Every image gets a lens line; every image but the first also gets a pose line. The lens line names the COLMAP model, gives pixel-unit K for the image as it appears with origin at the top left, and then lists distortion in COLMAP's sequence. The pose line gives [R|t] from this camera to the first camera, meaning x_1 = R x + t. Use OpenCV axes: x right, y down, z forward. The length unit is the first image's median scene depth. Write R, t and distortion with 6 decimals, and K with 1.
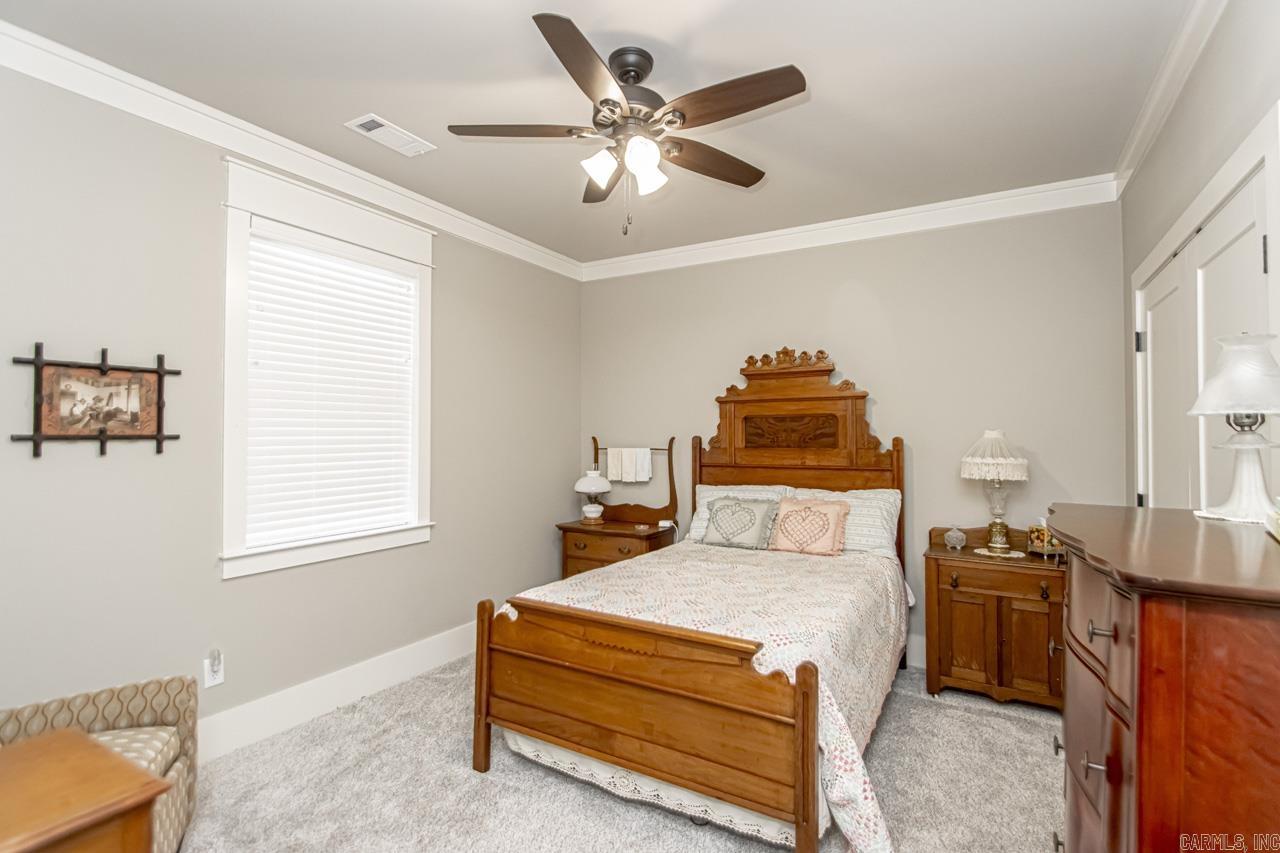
lens RADIAL K [[597.7, 0, 646.2], [0, 597.7, 424.9], [0, 0, 1]] dist [0.004582, -0.008016]
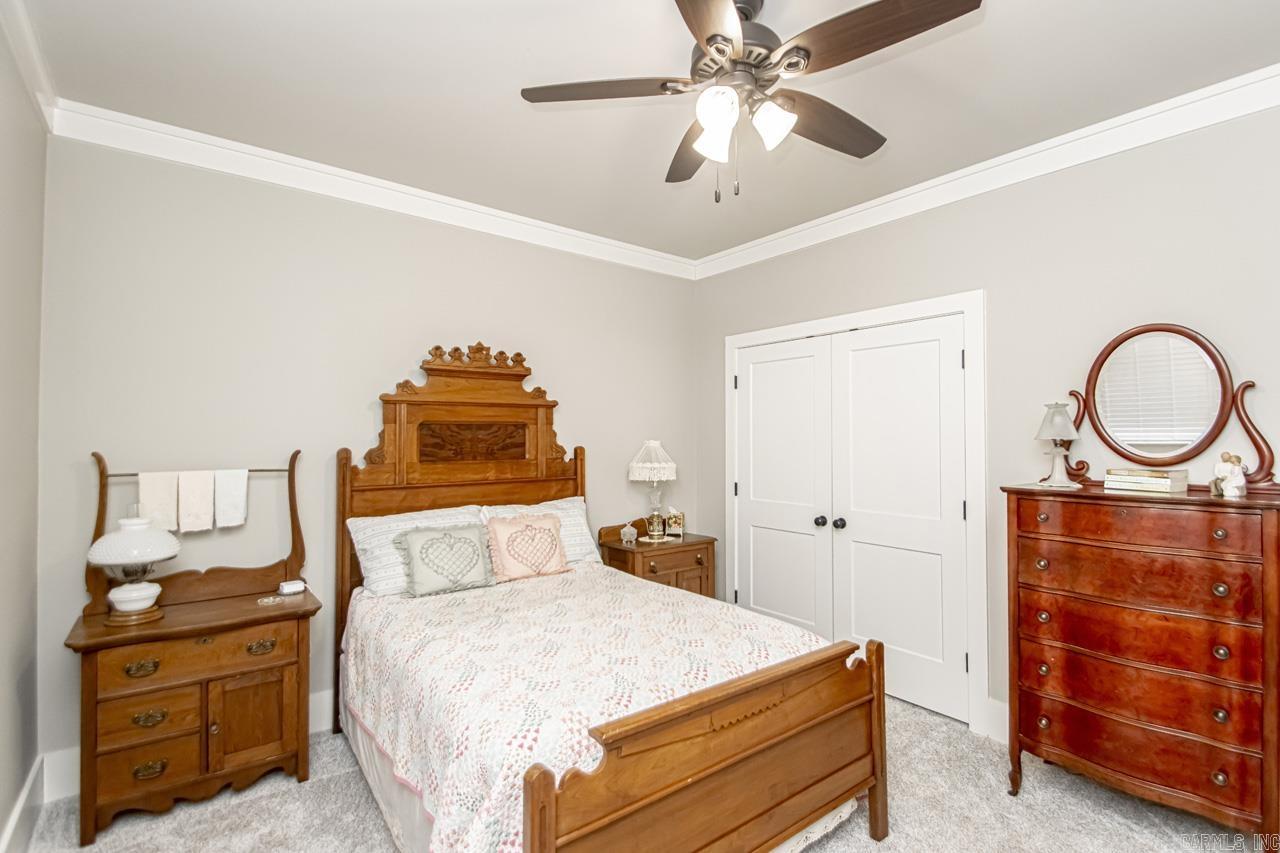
lens RADIAL K [[597.7, 0, 648.2], [0, 597.7, 425.3], [0, 0, 1]] dist [0.004582, -0.008016]
pose [[0.366311, 0.018179, 0.930315, -0.467046], [-0.013497, 0.999808, -0.014222, -0.003023], [-0.930394, -0.007347, 0.366486, 0.457456]]
